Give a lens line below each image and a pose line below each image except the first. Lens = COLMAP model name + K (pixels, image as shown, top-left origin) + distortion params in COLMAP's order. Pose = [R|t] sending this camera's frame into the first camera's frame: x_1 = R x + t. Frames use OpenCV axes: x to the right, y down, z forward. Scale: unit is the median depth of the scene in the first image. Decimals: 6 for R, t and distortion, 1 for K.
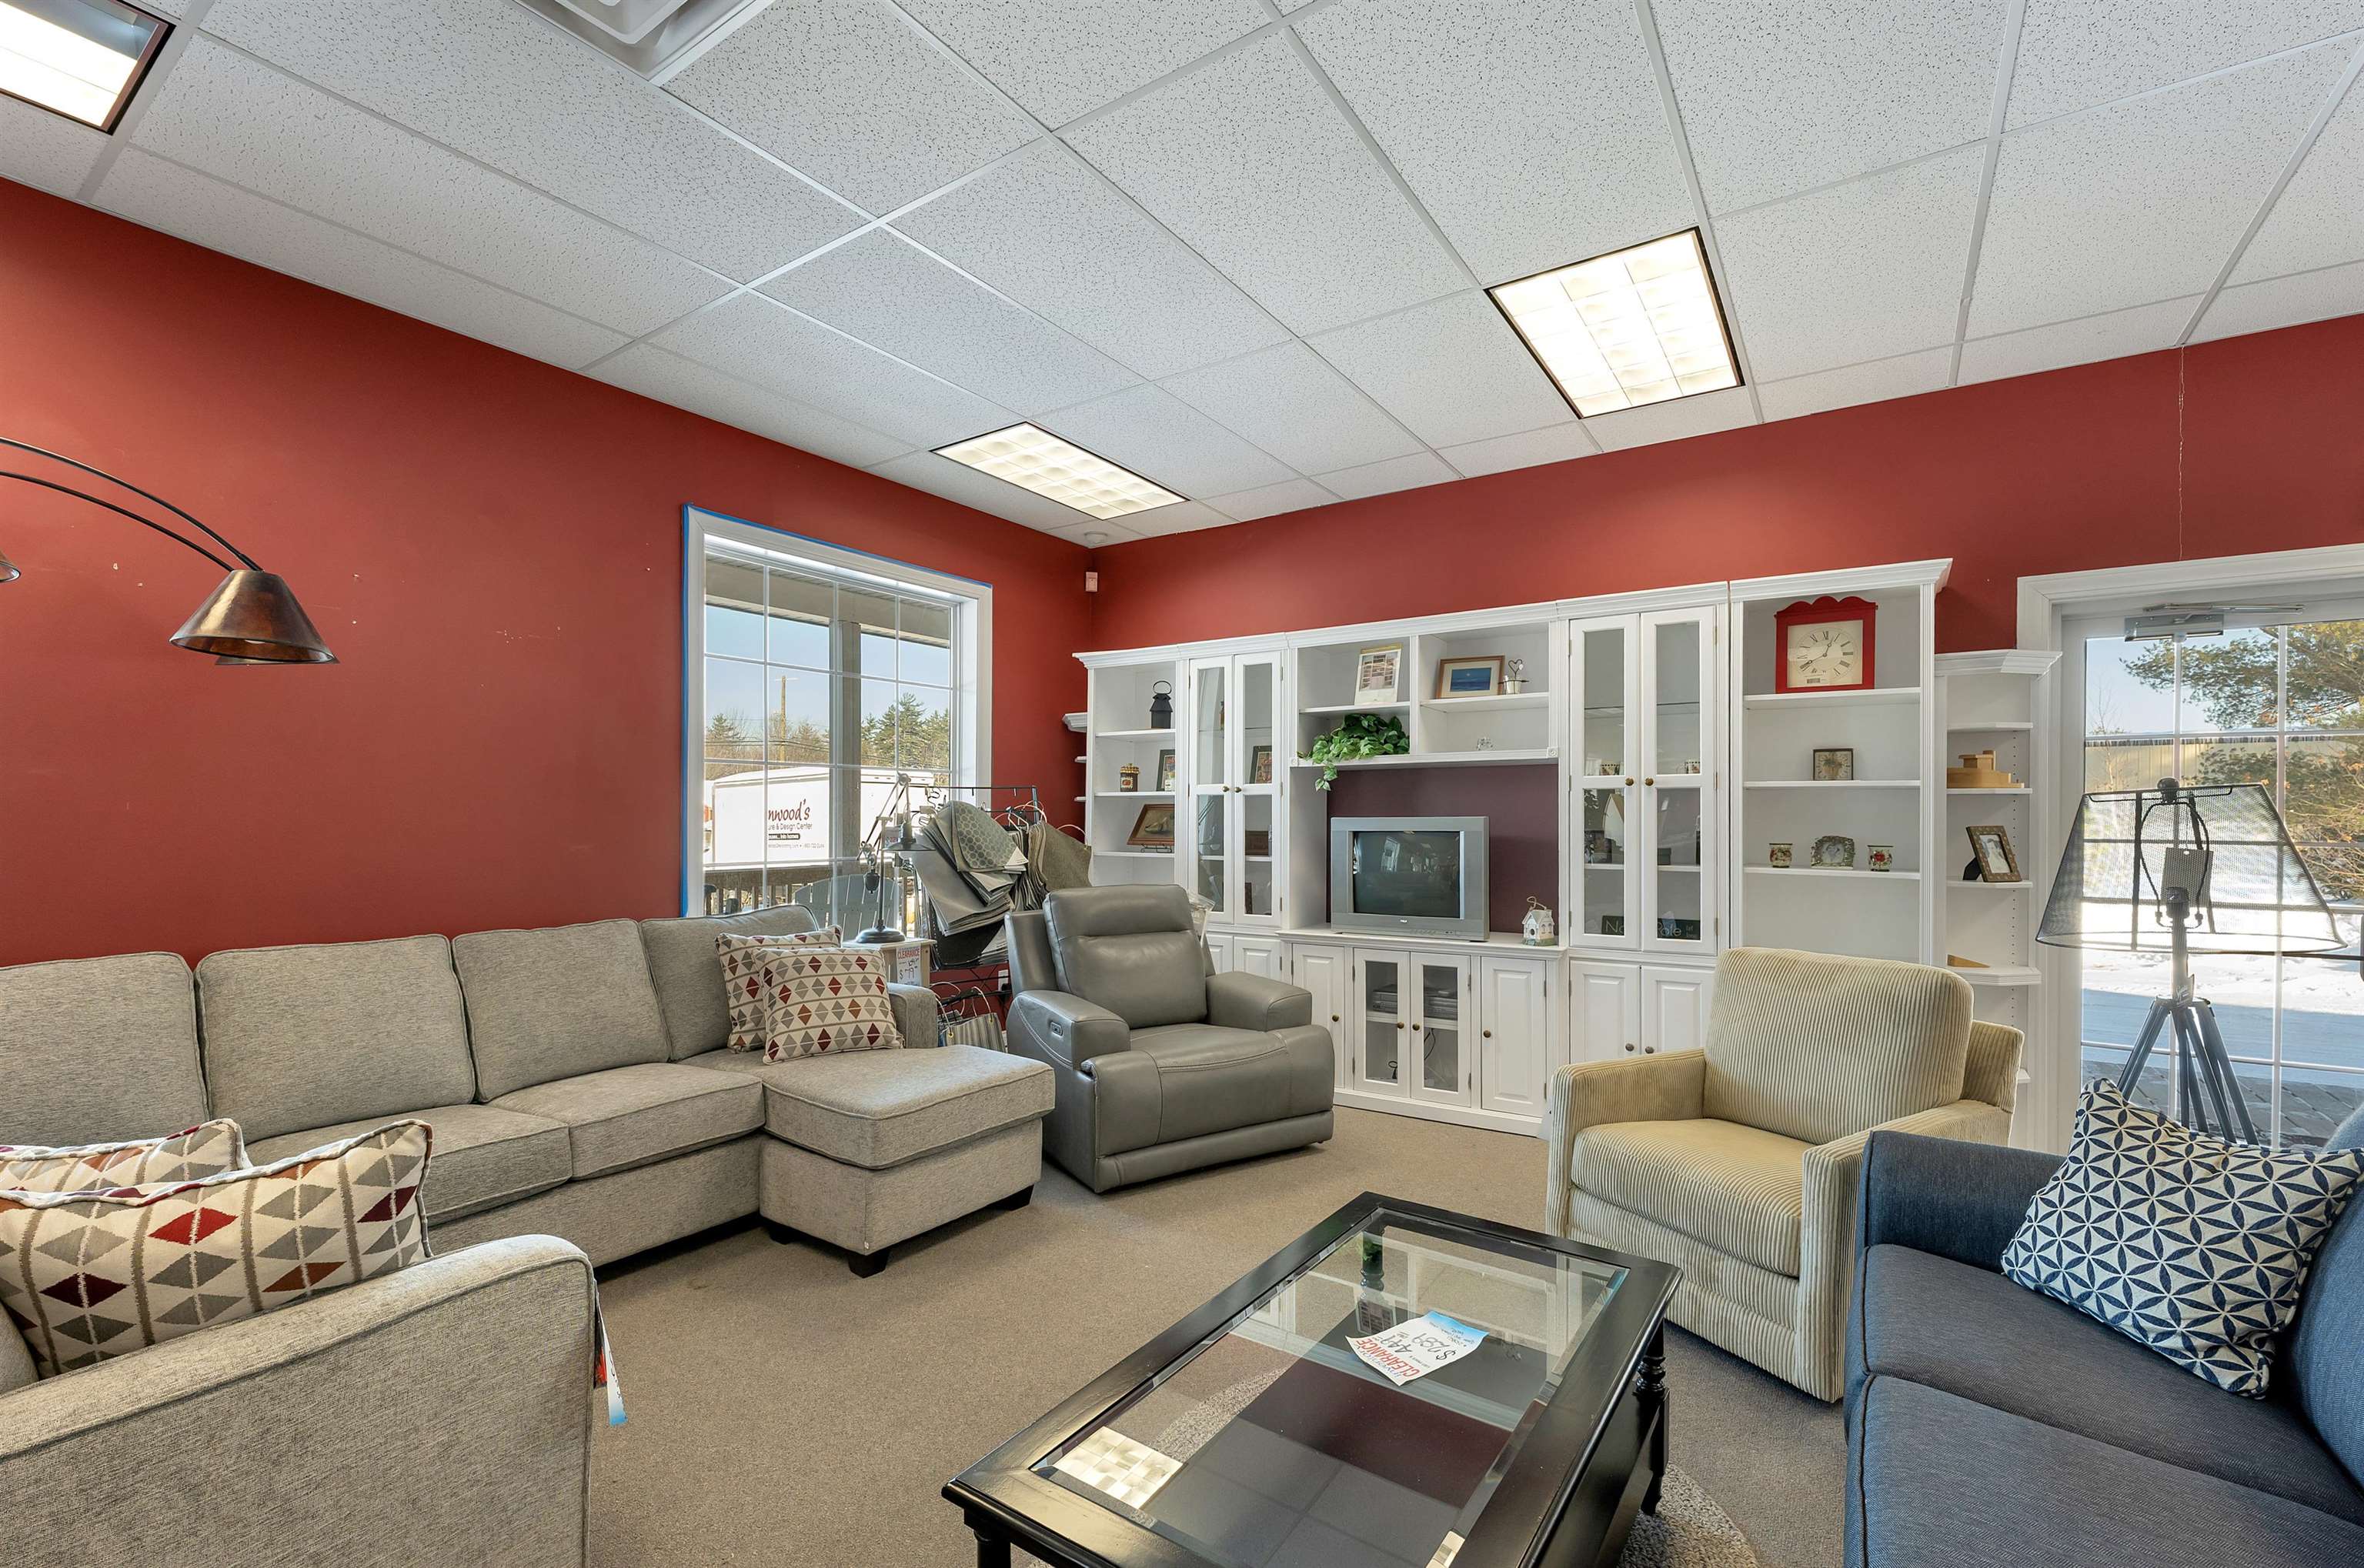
lens RADIAL K [[1007.0, 0, 1183.0], [0, 1007.0, 795.8], [0, 0, 1]] dist [-0.001060, 0.000169]
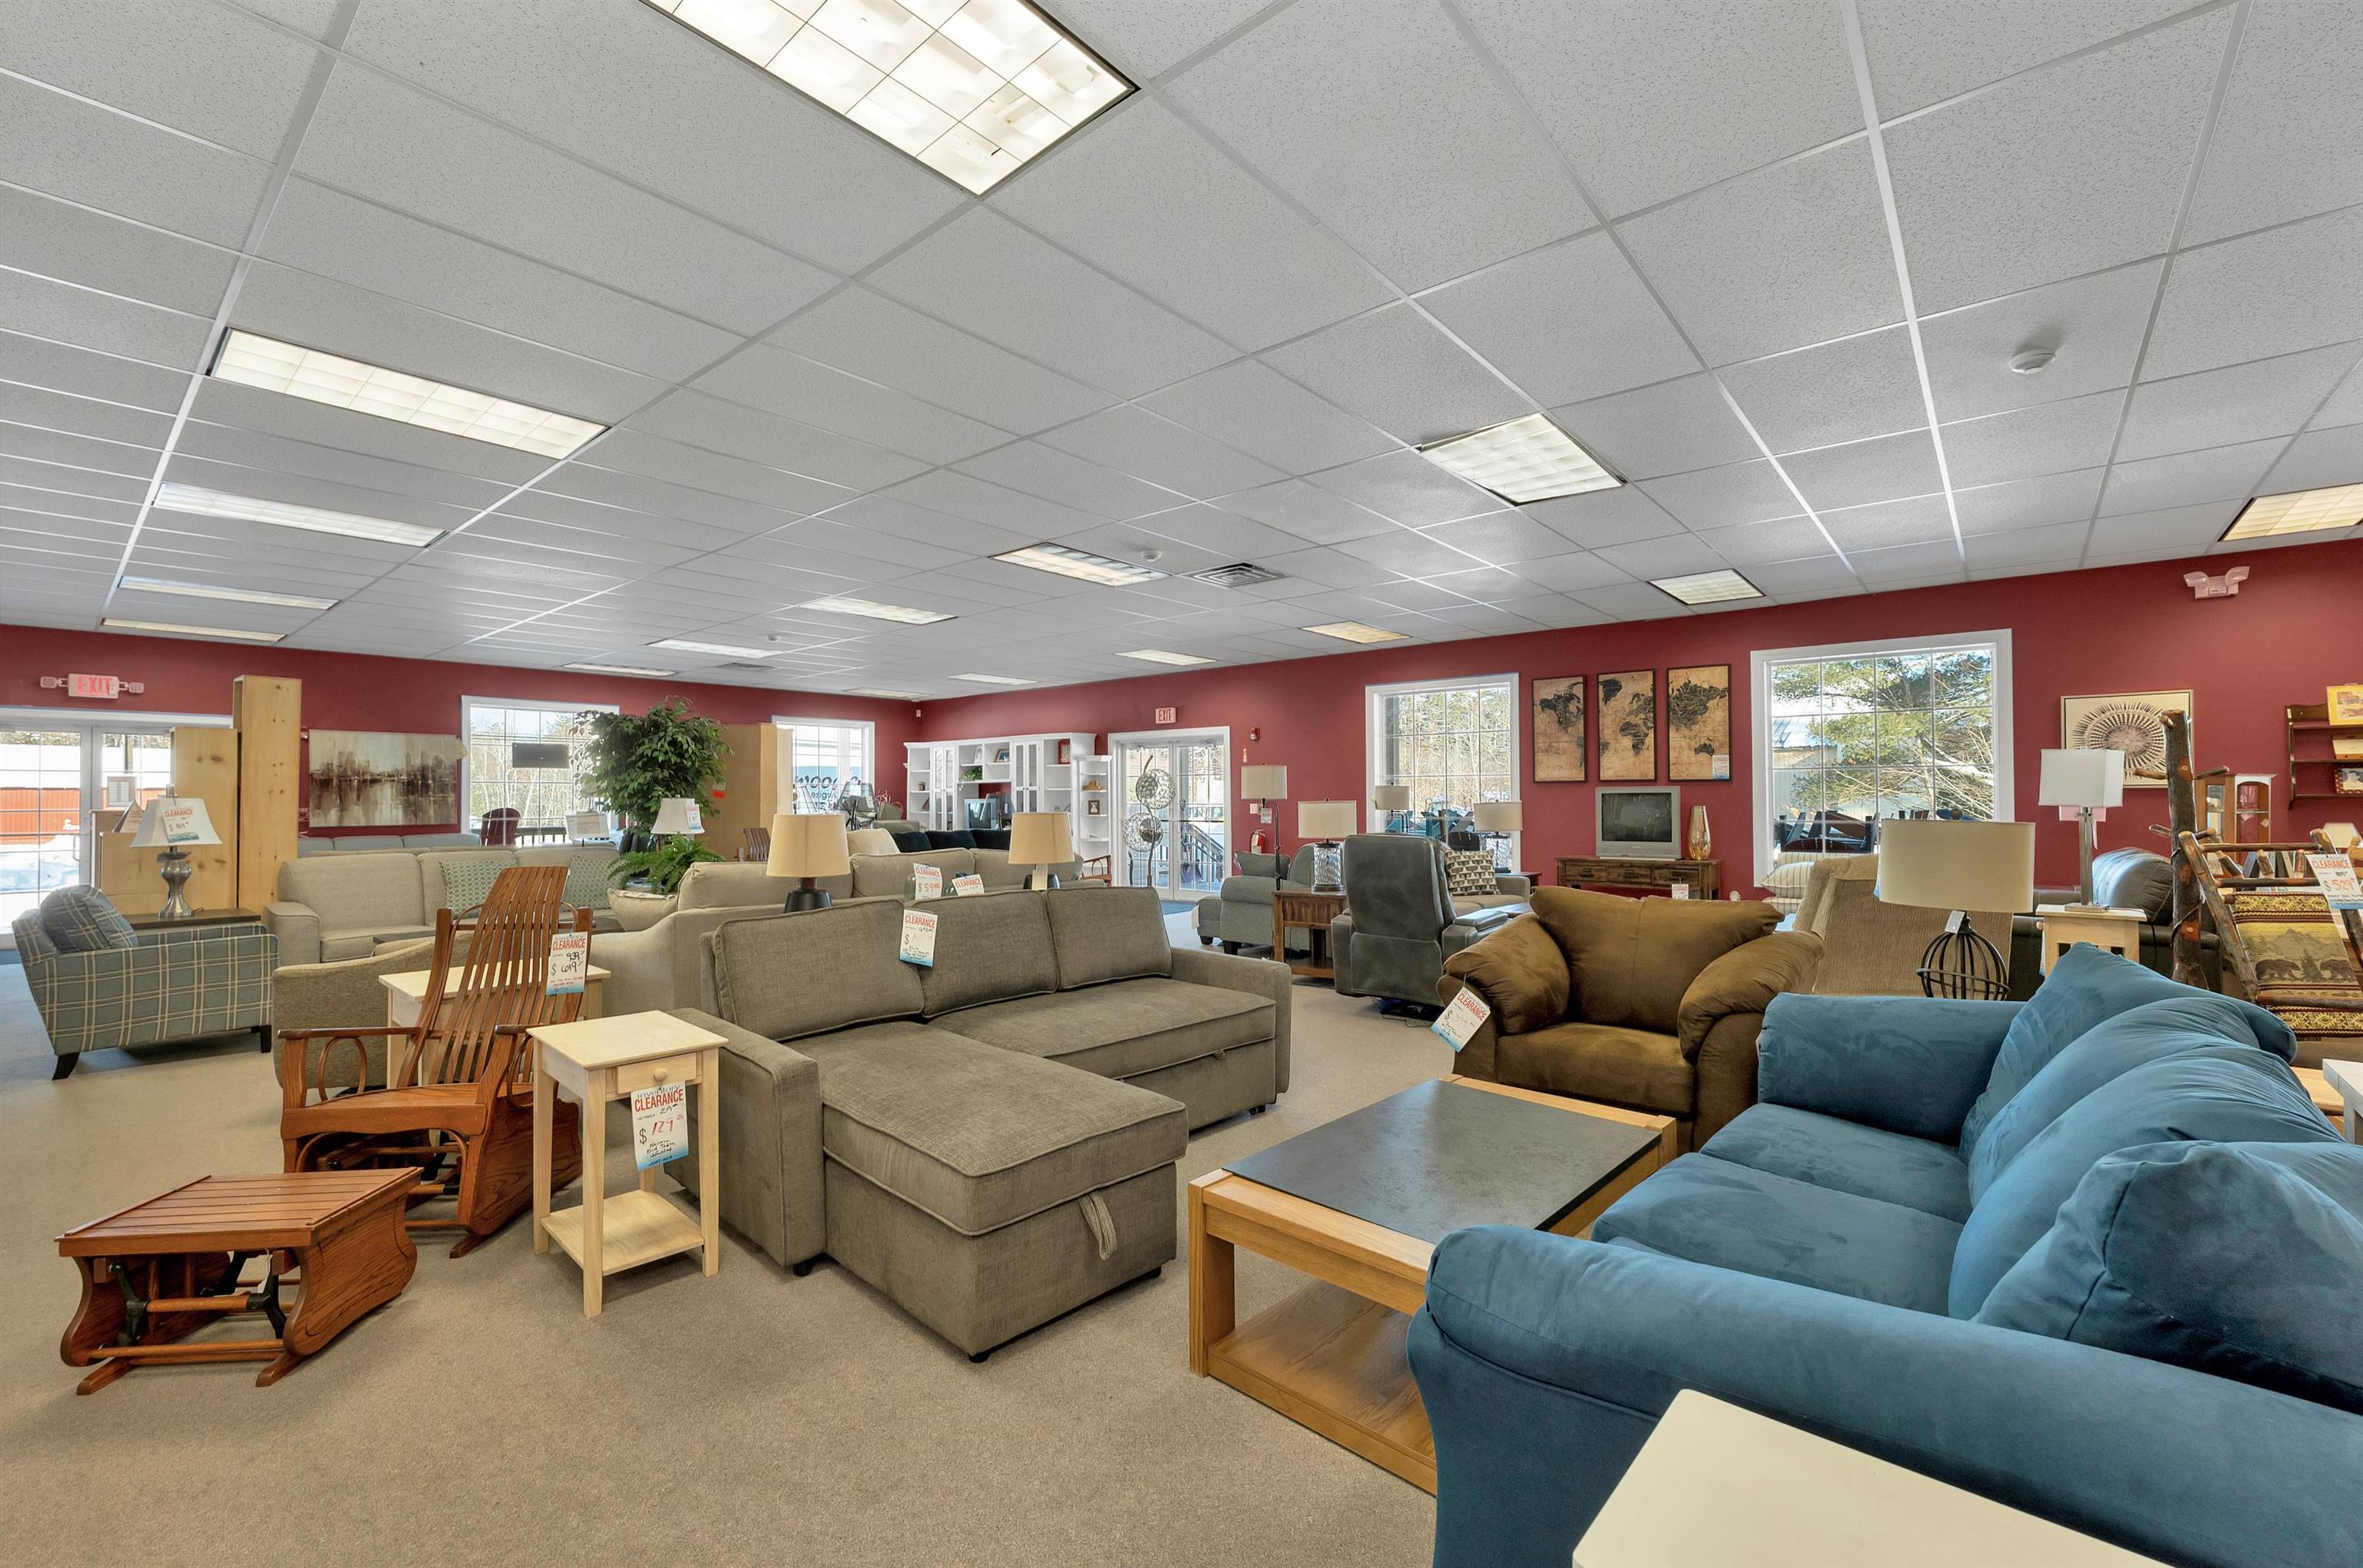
lens RADIAL K [[1006.5, 0, 1187.2], [0, 1006.5, 783.7], [0, 0, 1]] dist [-0.001060, 0.000169]
pose [[0.995361, 0.000939, -0.096208, 1.213097], [-0.002167, 0.999917, -0.012664, 0.011097], [0.096188, 0.012814, 0.995281, -2.209706]]
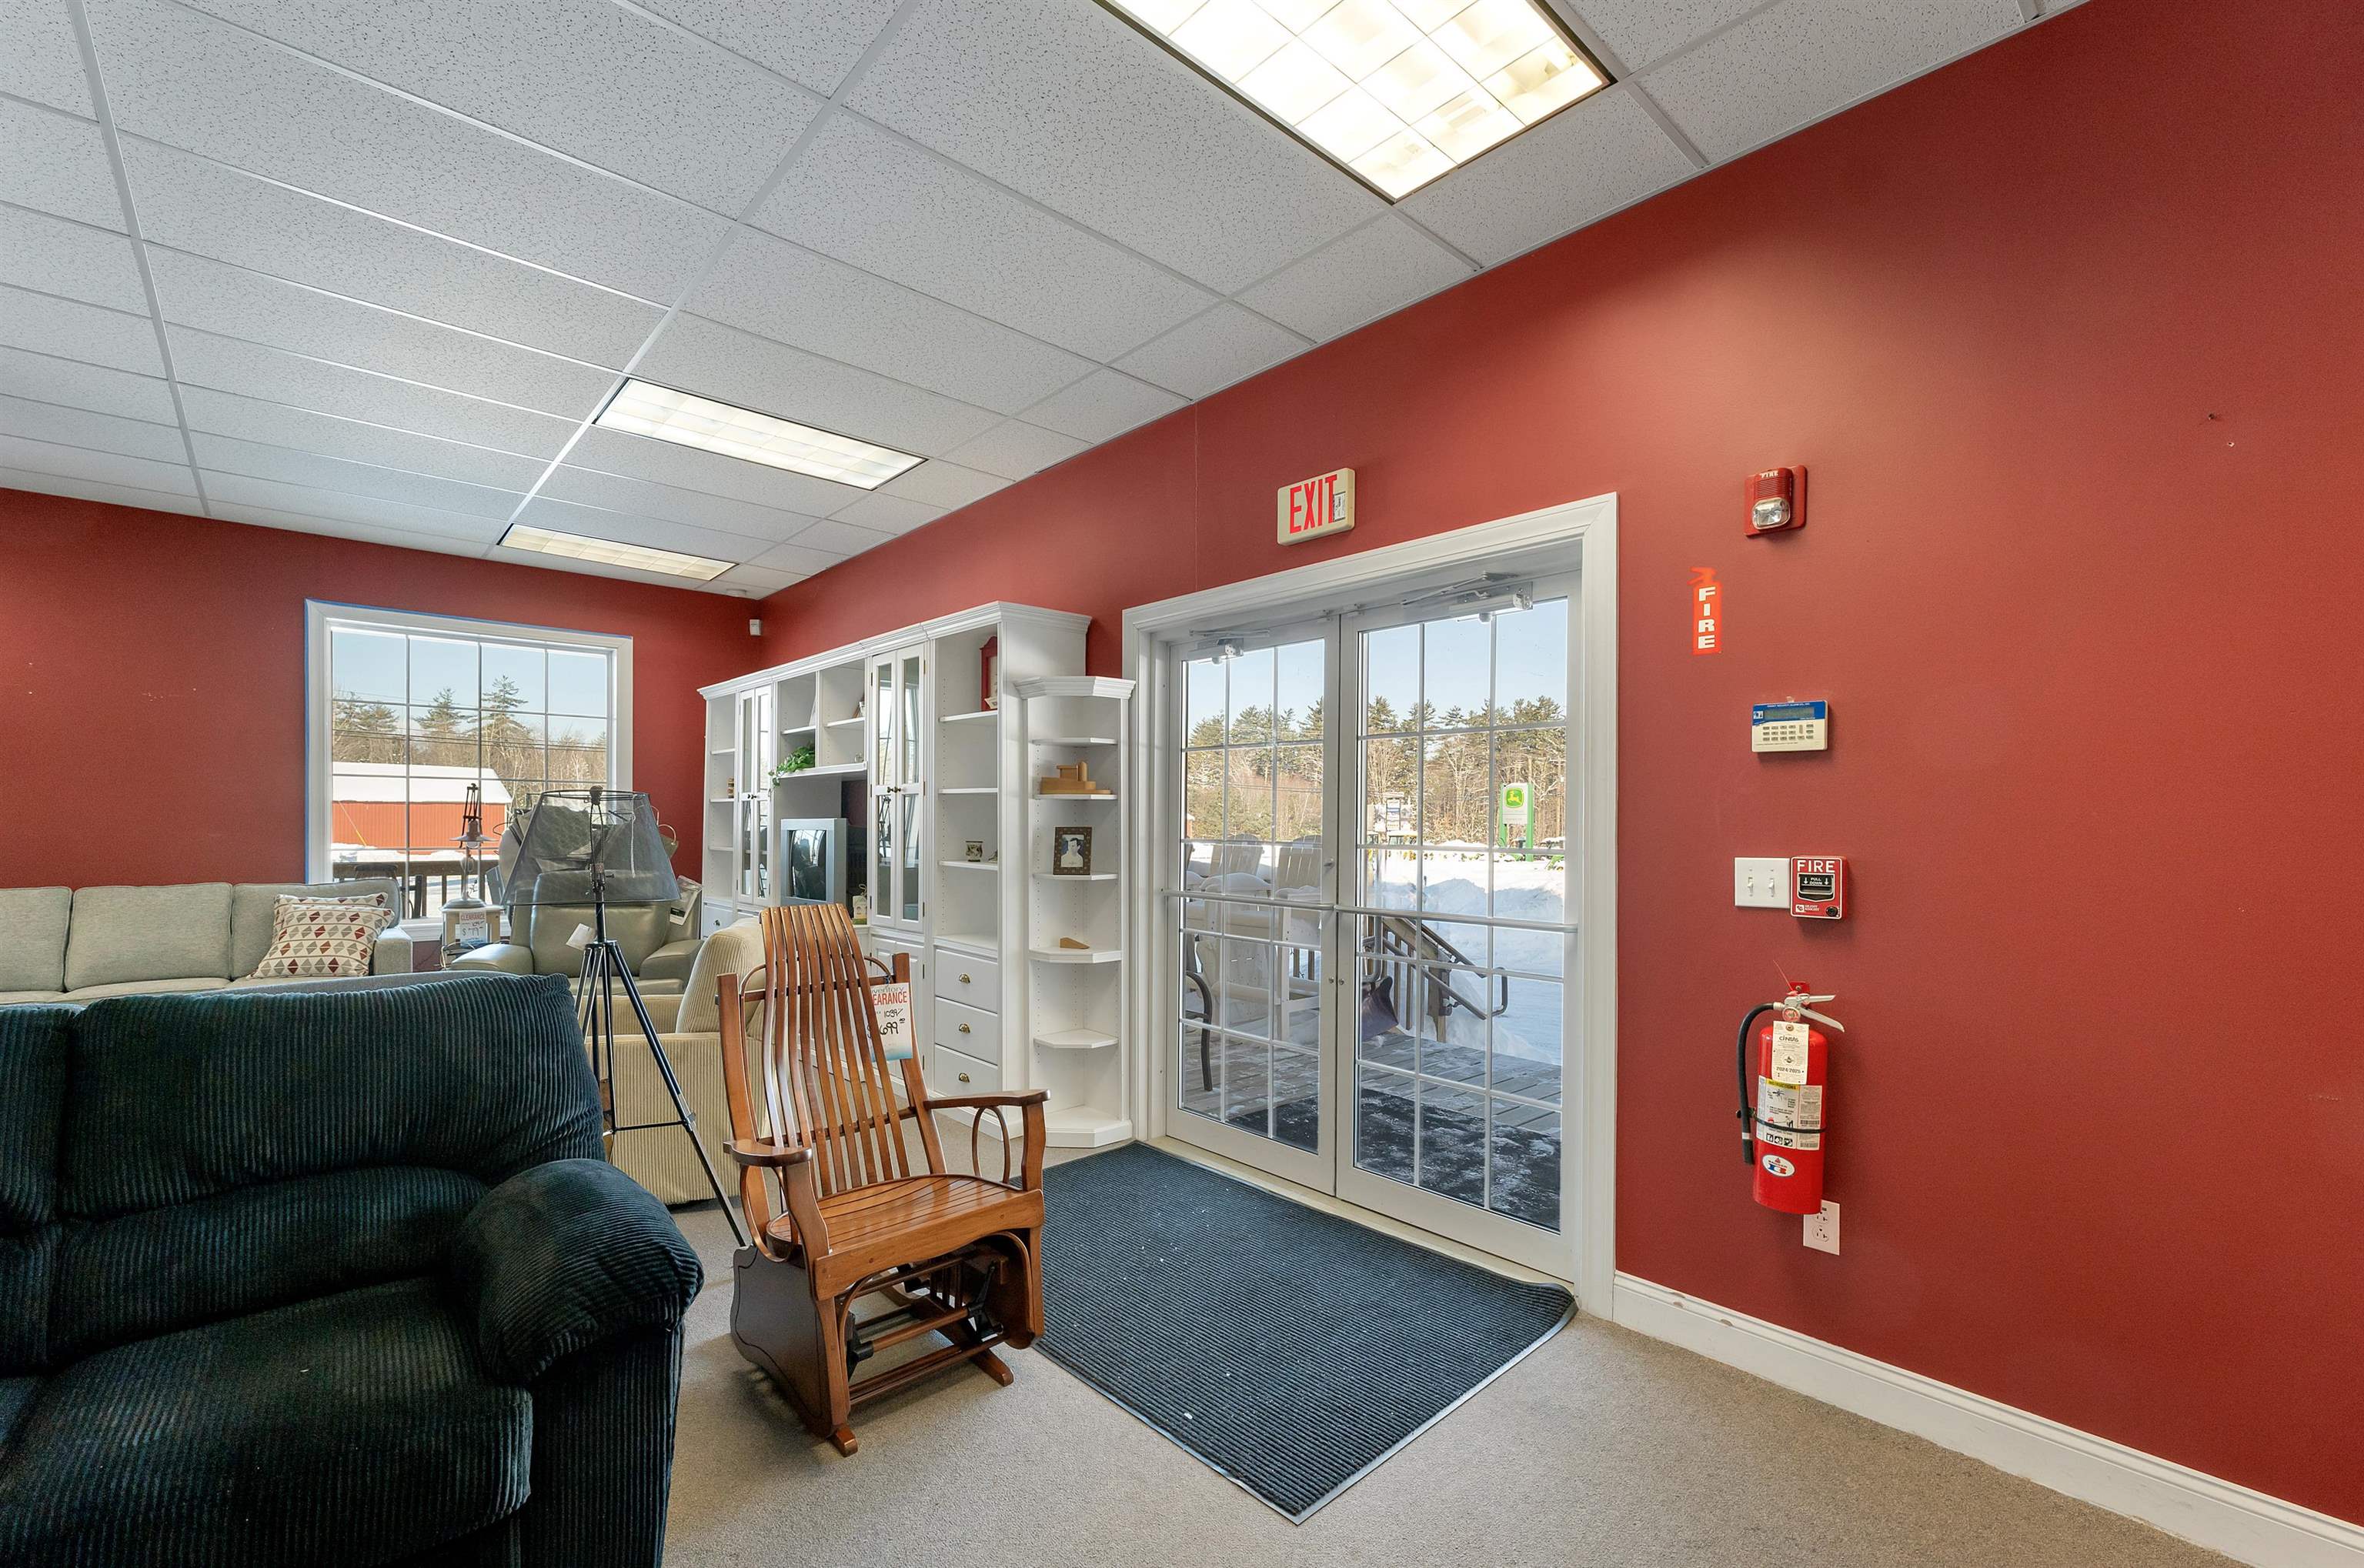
lens RADIAL K [[1007.0, 0, 1168.8], [0, 1007.0, 799.8], [0, 0, 1]] dist [-0.001060, 0.000169]
pose [[0.968469, 0.000388, -0.249132, 0.952425], [-0.001902, 0.999981, -0.005836, 0.004063], [0.249125, 0.006126, 0.968452, -0.079290]]
